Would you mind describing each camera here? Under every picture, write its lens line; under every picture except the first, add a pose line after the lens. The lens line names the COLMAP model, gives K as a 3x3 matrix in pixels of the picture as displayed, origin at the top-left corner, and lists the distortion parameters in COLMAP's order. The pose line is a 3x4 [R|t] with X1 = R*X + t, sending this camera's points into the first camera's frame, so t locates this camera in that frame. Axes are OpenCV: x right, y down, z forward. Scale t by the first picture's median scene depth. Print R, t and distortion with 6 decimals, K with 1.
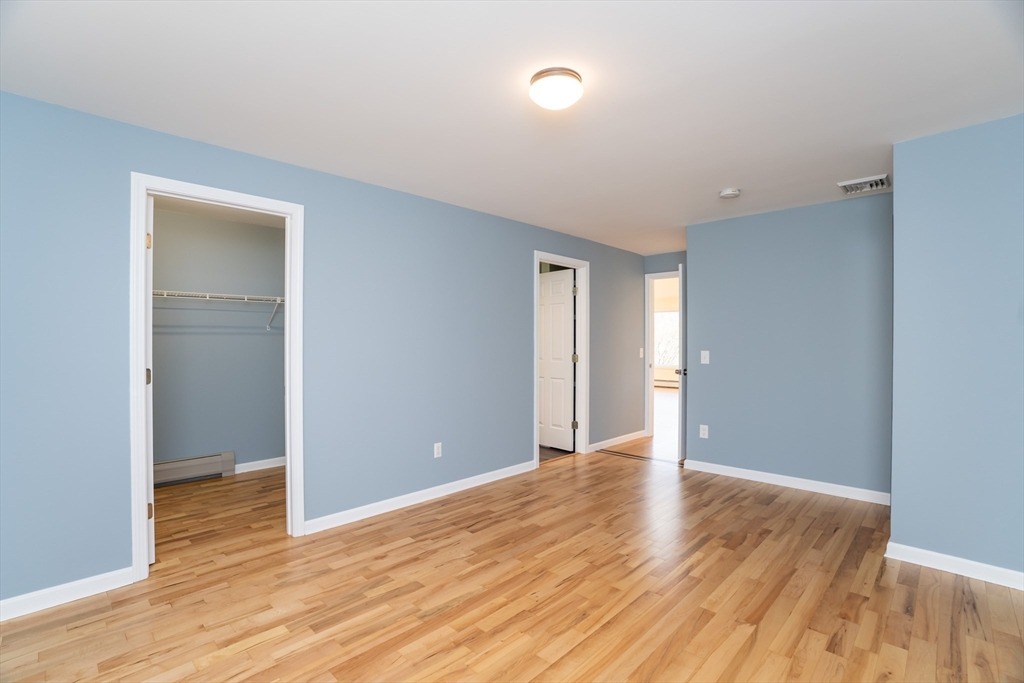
lens RADIAL K [[478.4, 0, 511.7], [0, 478.4, 342.3], [0, 0, 1]] dist [-0.059314, 0.018041]
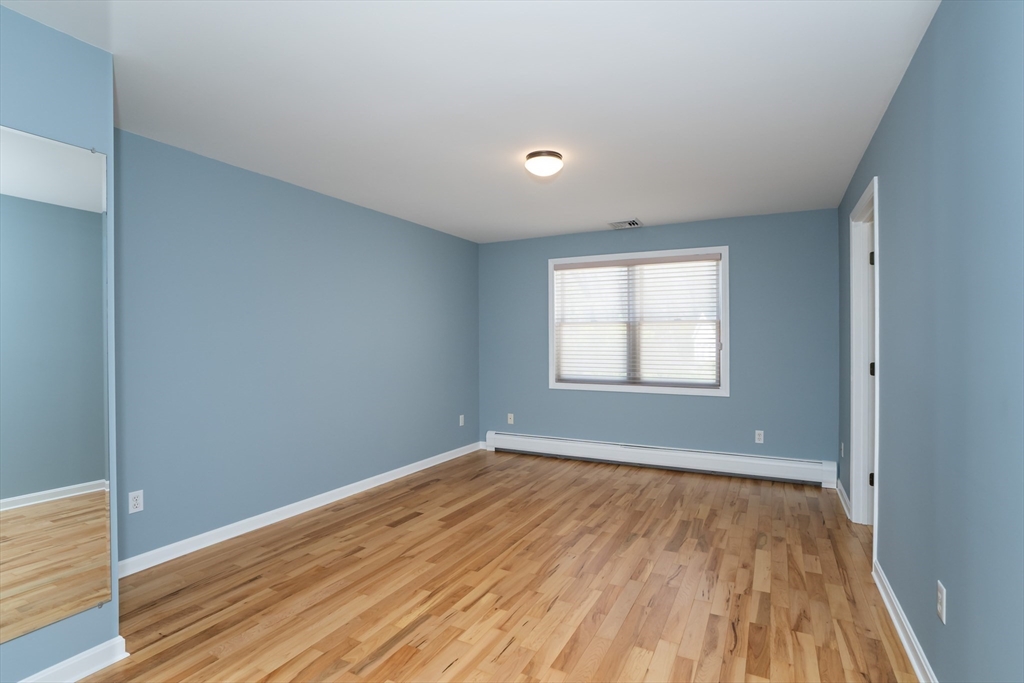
lens RADIAL K [[478.4, 0, 511.6], [0, 478.4, 344.0], [0, 0, 1]] dist [-0.059314, 0.018041]
pose [[-0.962731, 0.003194, -0.270443, 0.470301], [0.003186, 0.999995, 0.000466, 0.001577], [0.270443, -0.000413, -0.962736, 1.922593]]
